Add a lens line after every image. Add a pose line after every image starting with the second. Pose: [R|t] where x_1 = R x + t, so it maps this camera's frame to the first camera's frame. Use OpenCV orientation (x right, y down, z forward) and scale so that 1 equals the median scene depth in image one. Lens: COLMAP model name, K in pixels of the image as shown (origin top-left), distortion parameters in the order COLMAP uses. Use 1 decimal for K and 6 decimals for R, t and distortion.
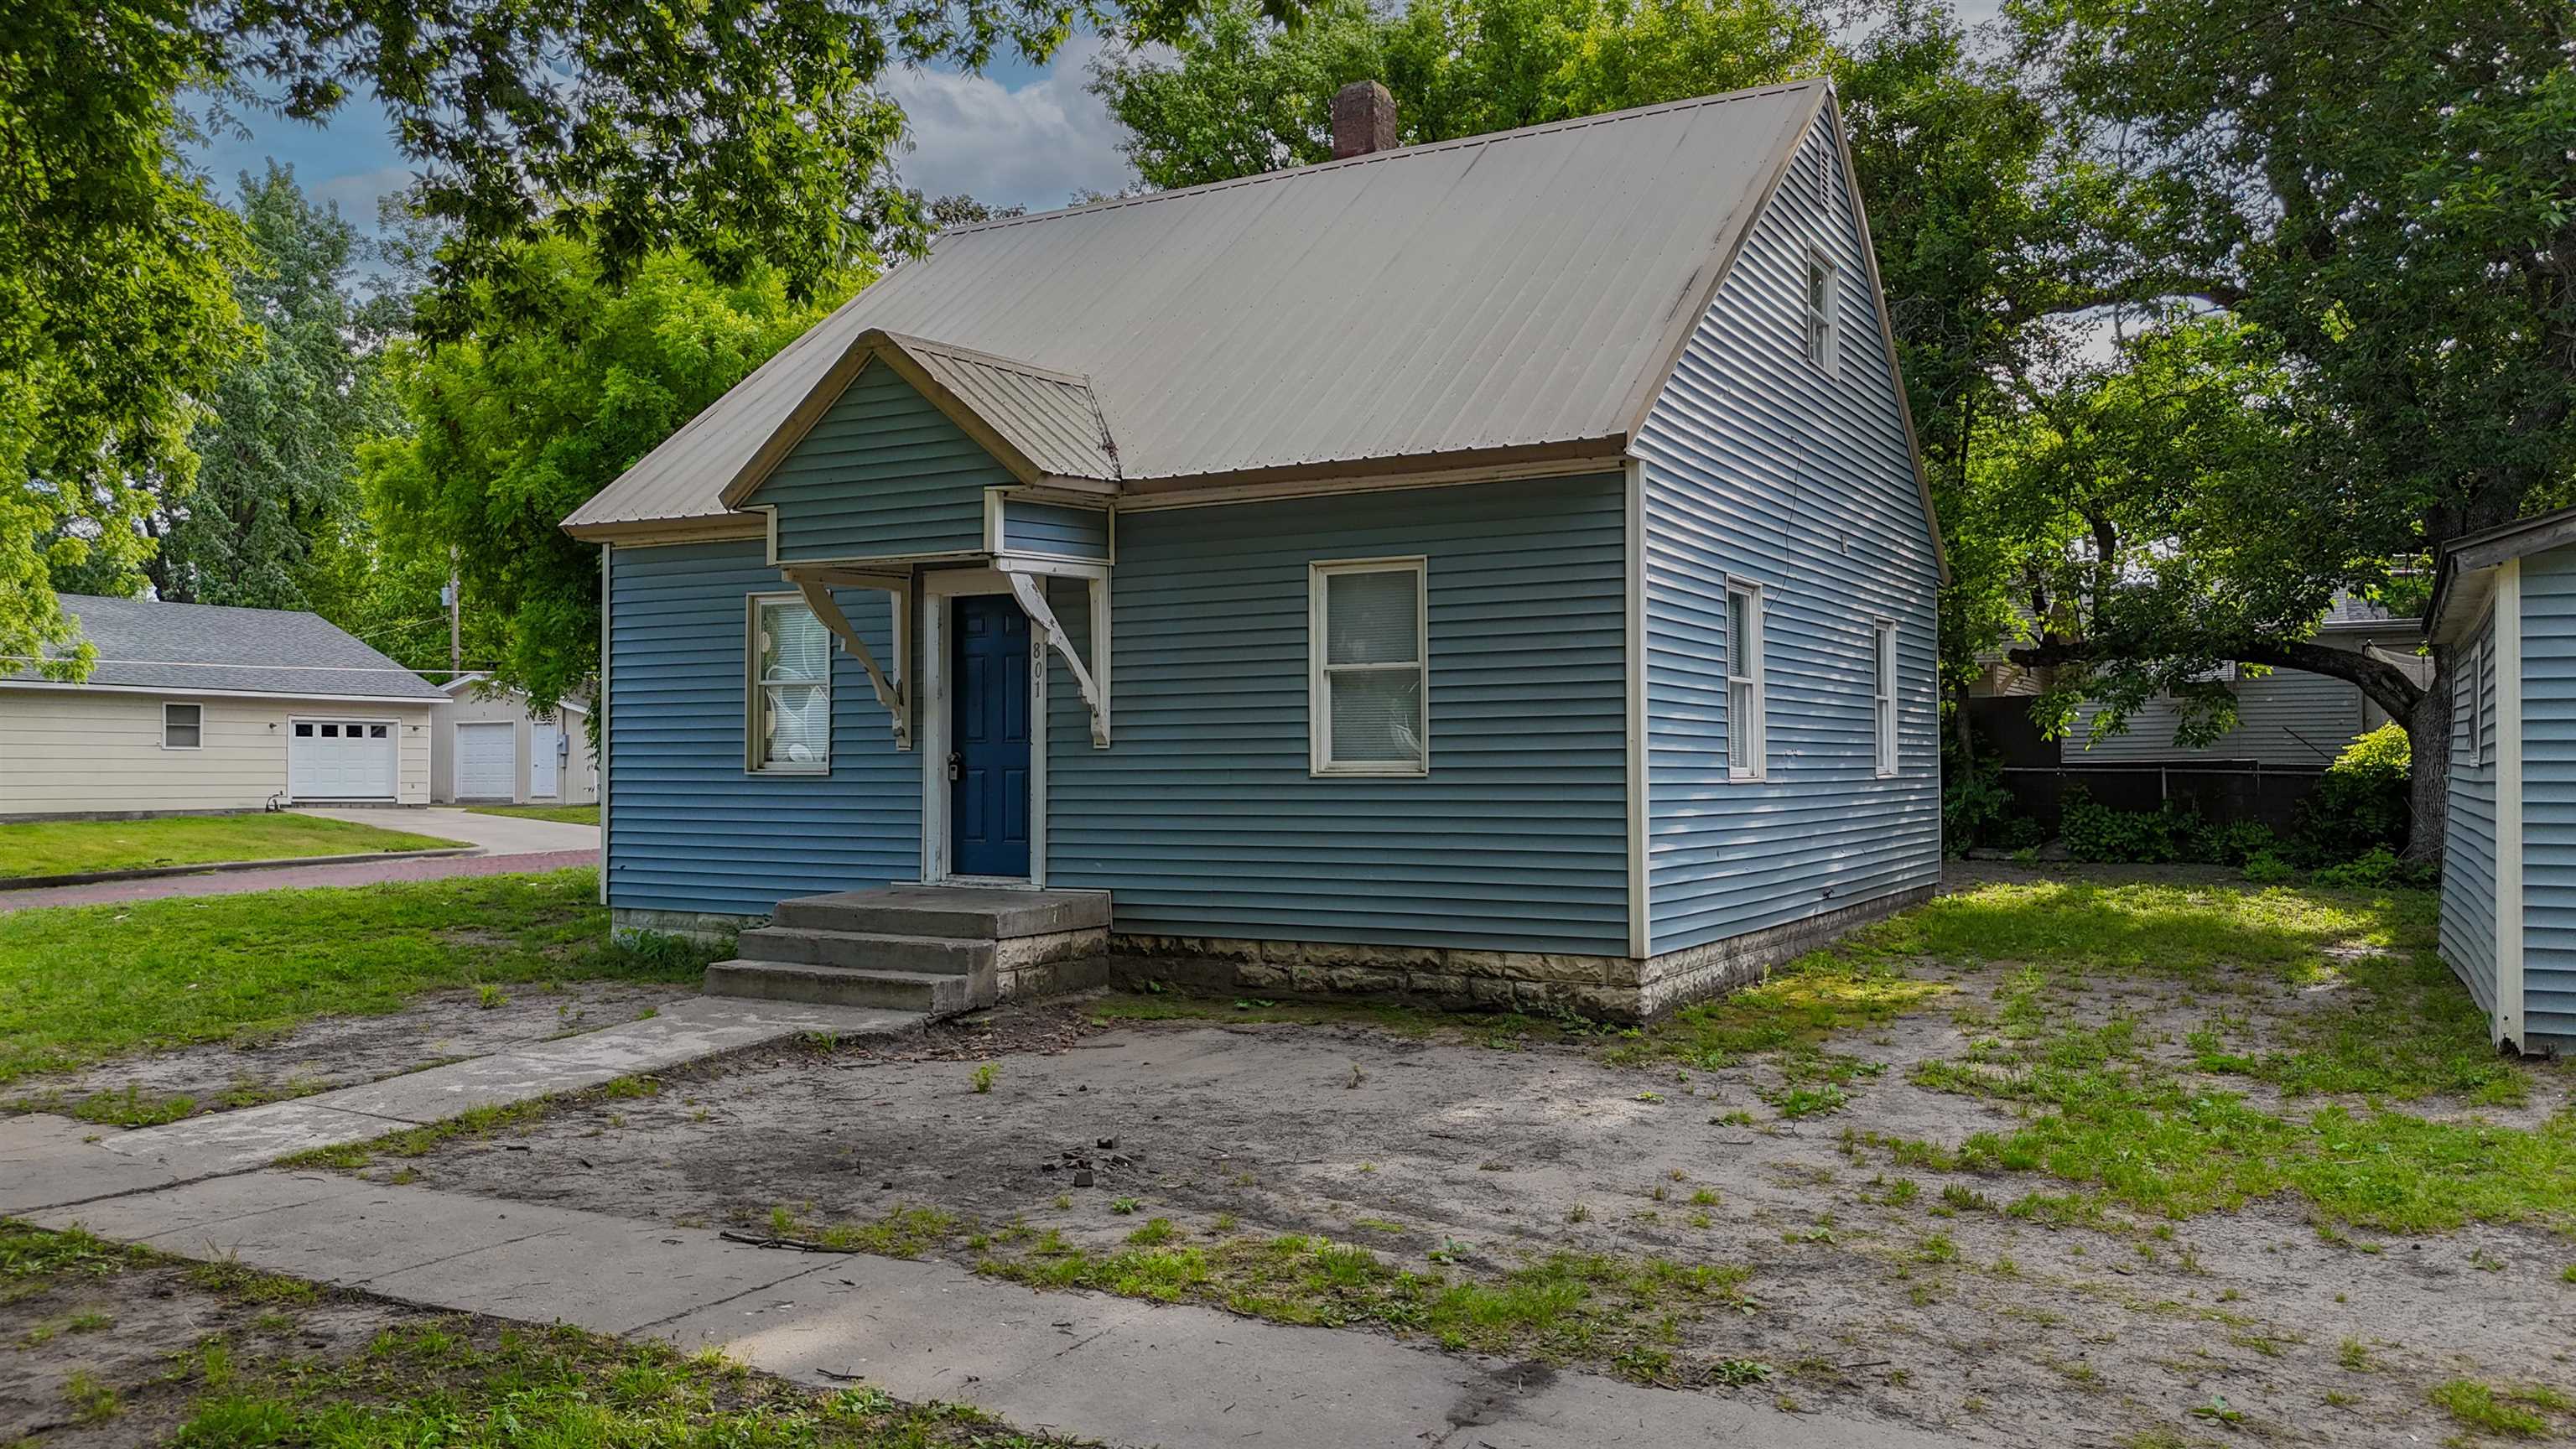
lens RADIAL K [[1916.4, 0, 1275.5], [0, 1916.4, 716.9], [0, 0, 1]] dist [0.129199, -0.181967]
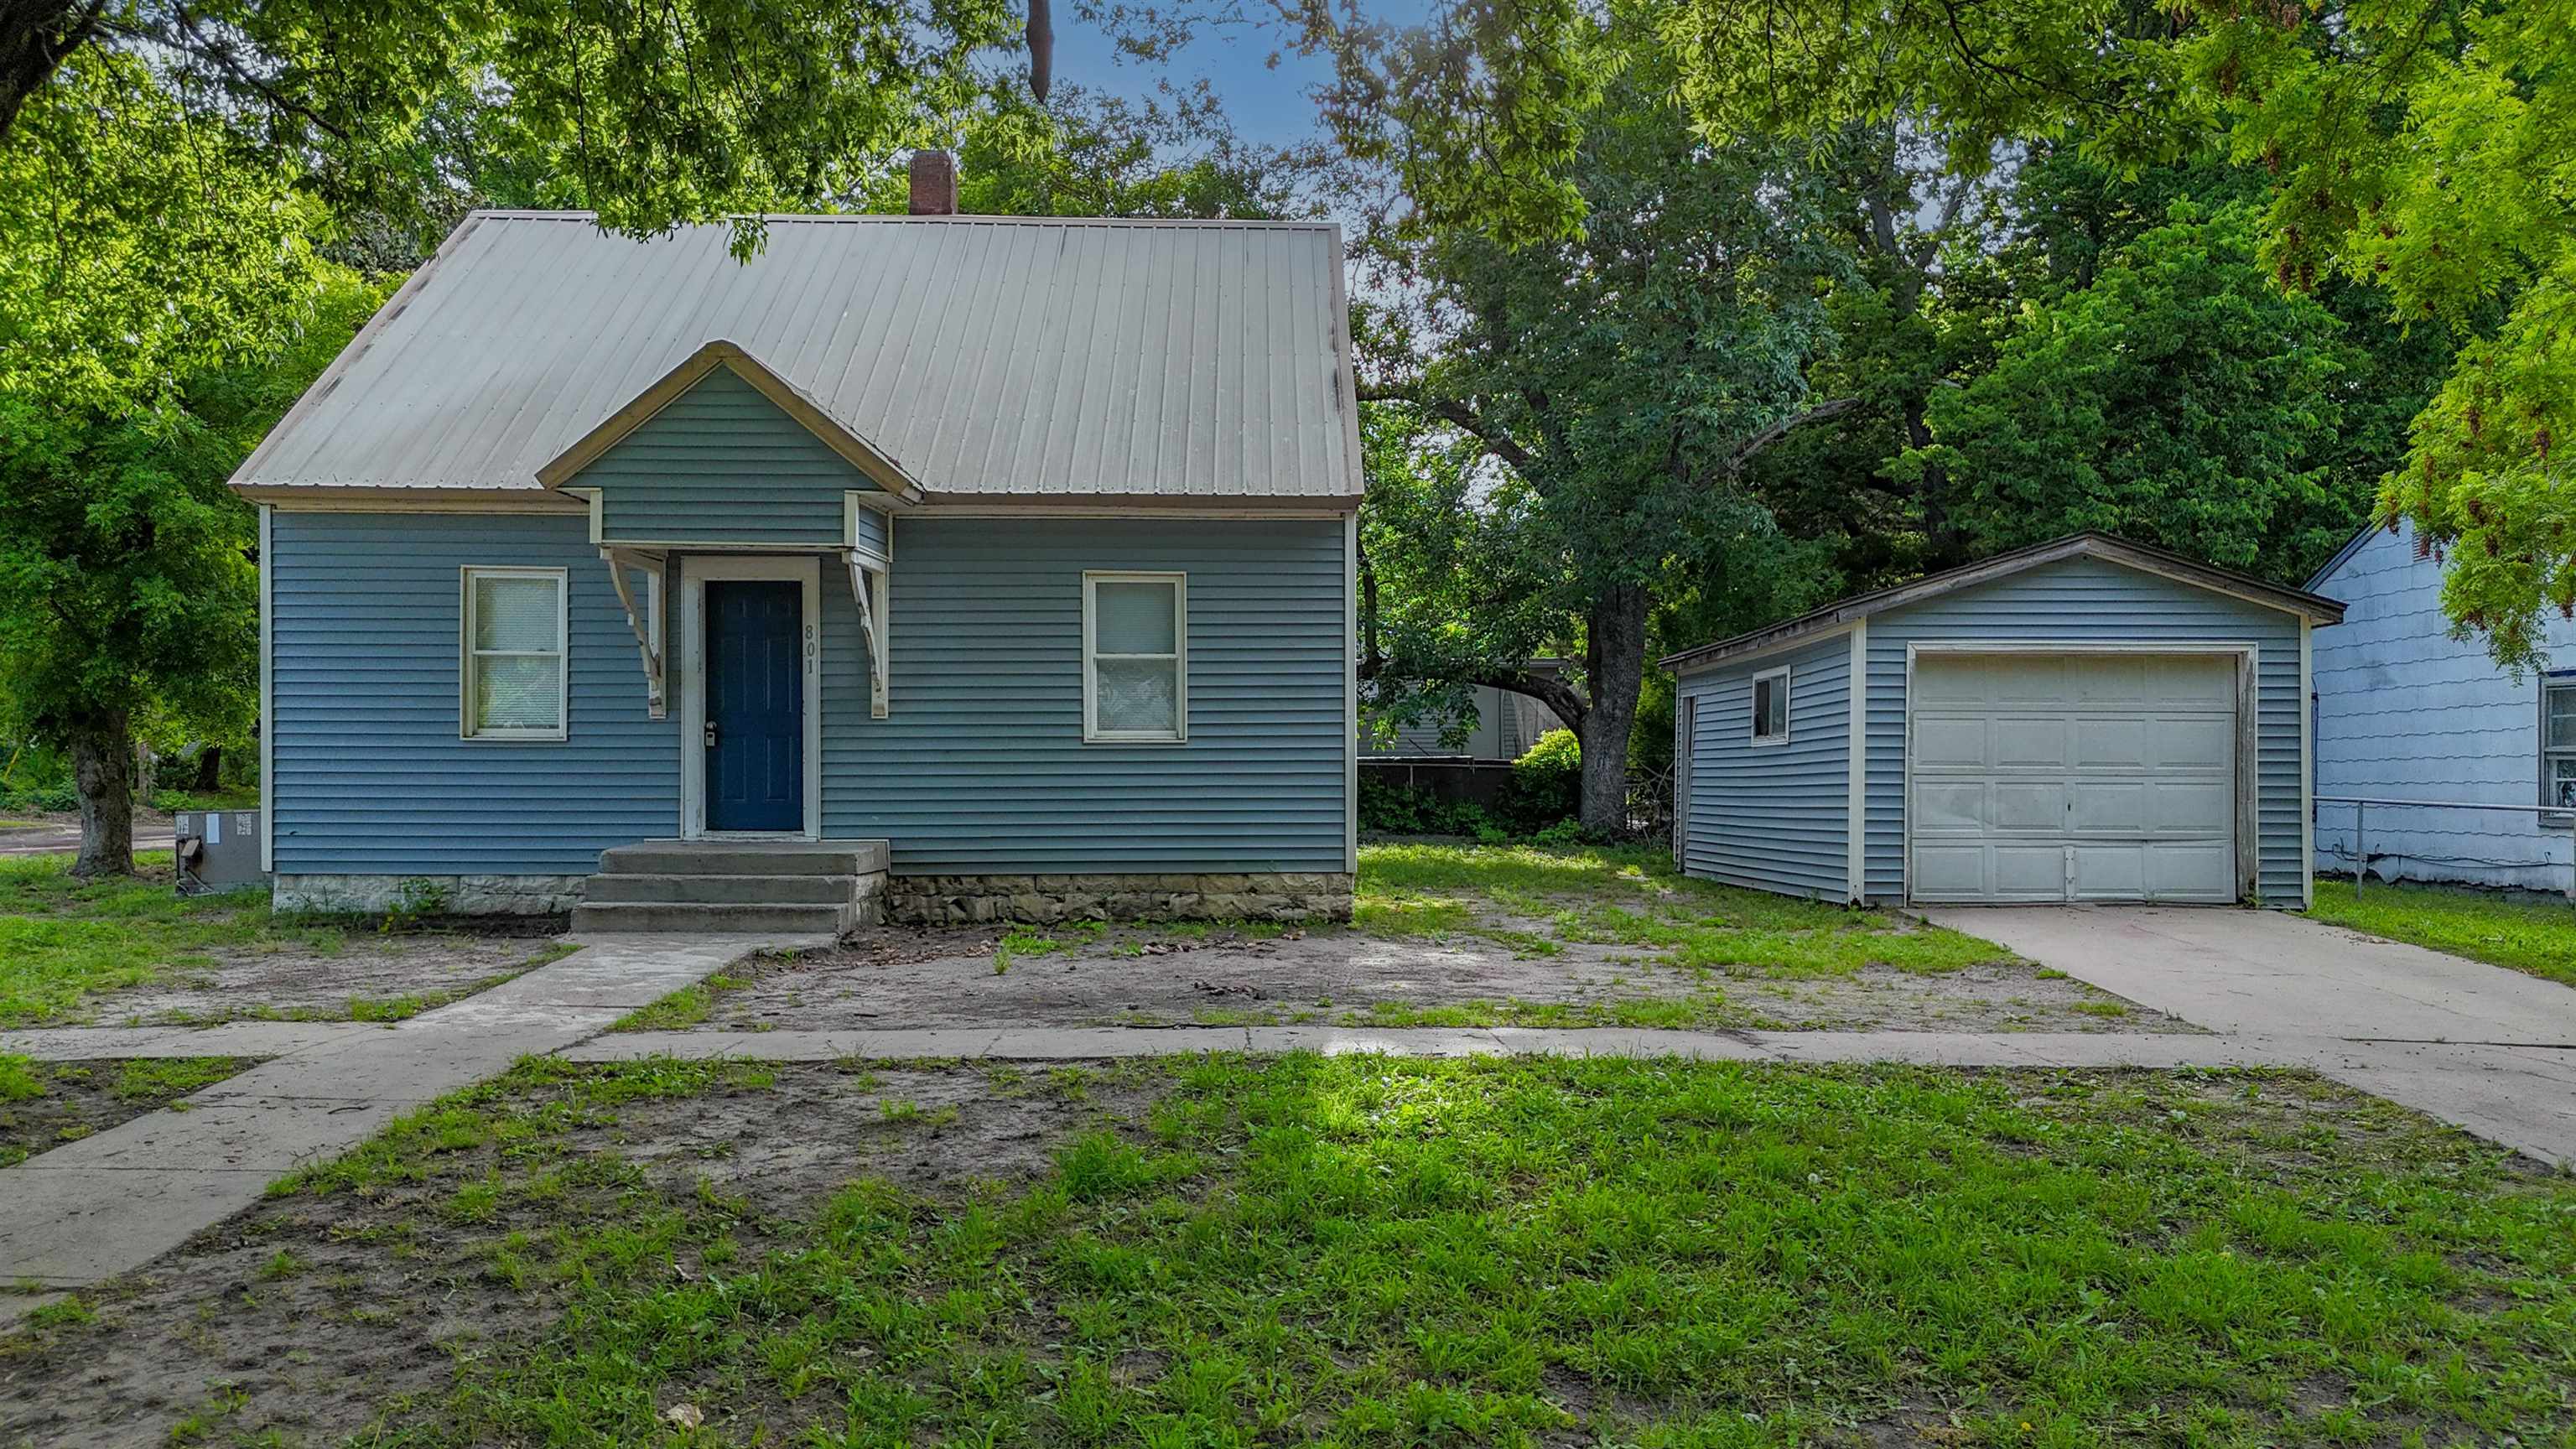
lens RADIAL K [[1916.4, 0, 1275.5], [0, 1916.4, 716.9], [0, 0, 1]] dist [0.129199, -0.181967]
pose [[0.862172, 0.022399, 0.506120, -0.501541], [-0.015561, 0.999722, -0.017736, 0.034273], [-0.506376, 0.007416, 0.862281, -0.142504]]
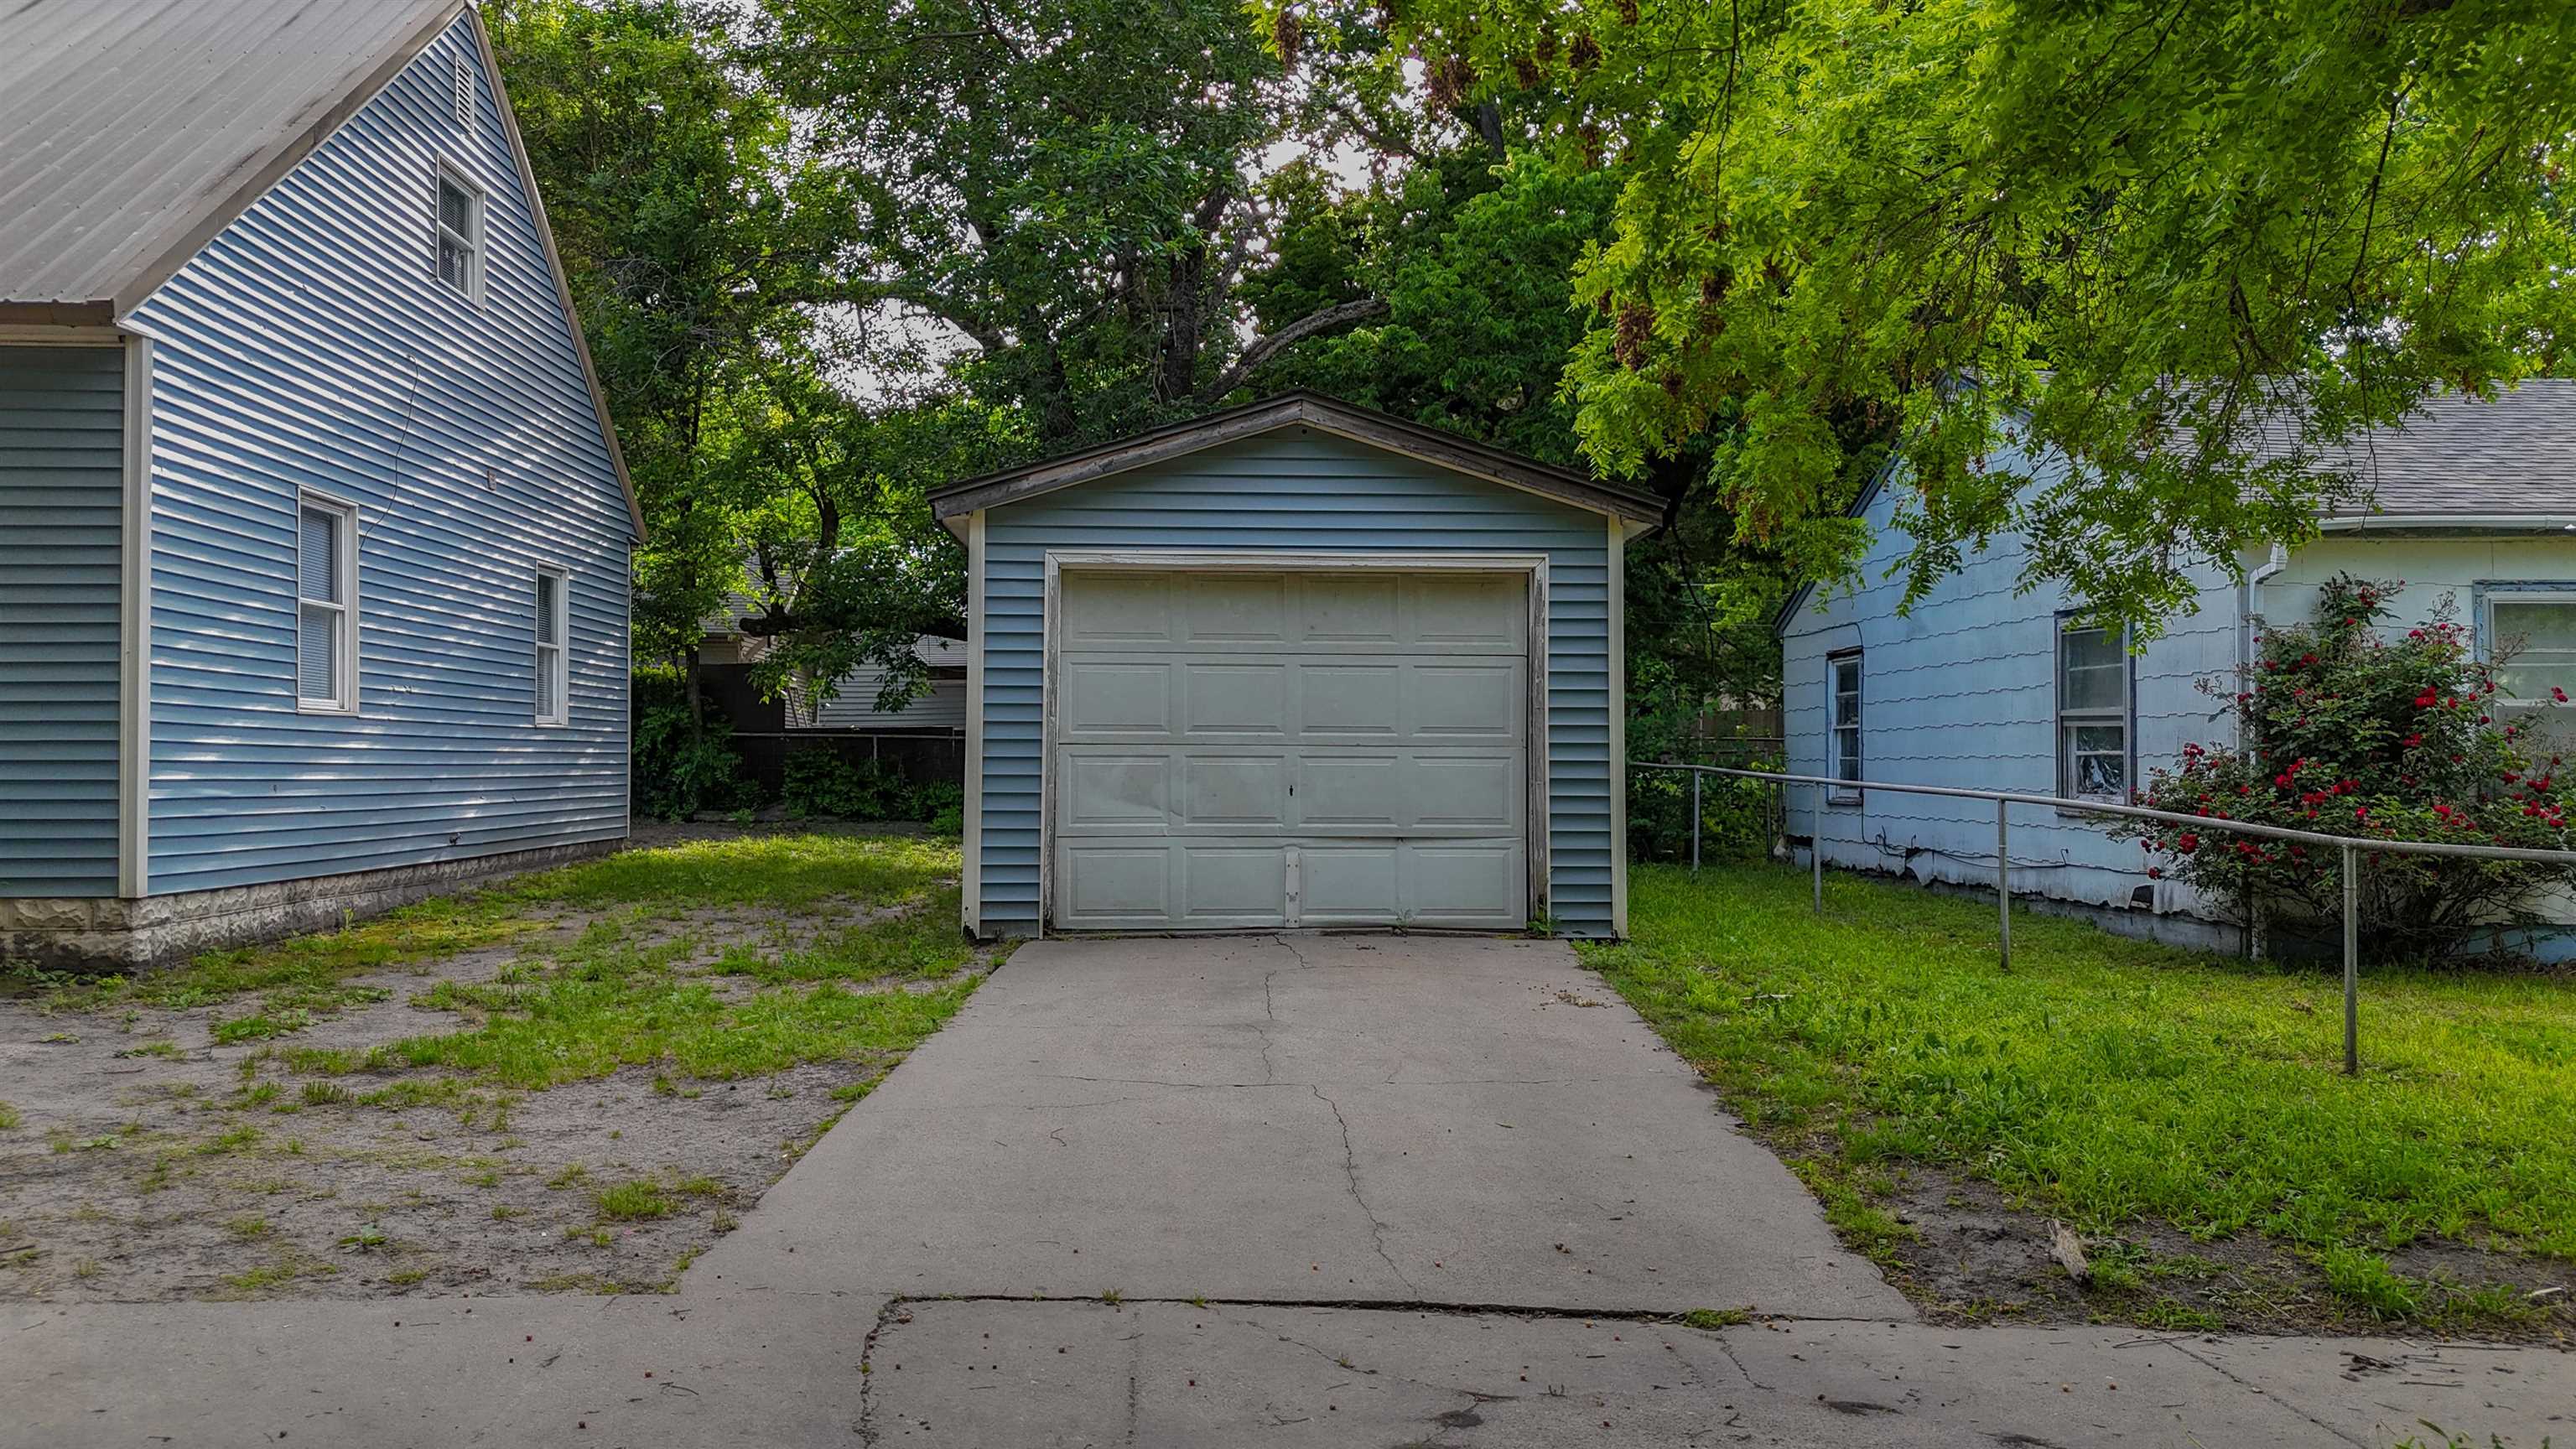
lens RADIAL K [[1926.4, 0, 1275.7], [0, 1926.4, 719.3], [0, 0, 1]] dist [0.089266, -0.076090]
pose [[0.846060, 0.016757, 0.532824, 0.134746], [-0.017804, 0.999836, -0.003172, 0.032712], [-0.532790, -0.006803, 0.846220, -0.042082]]
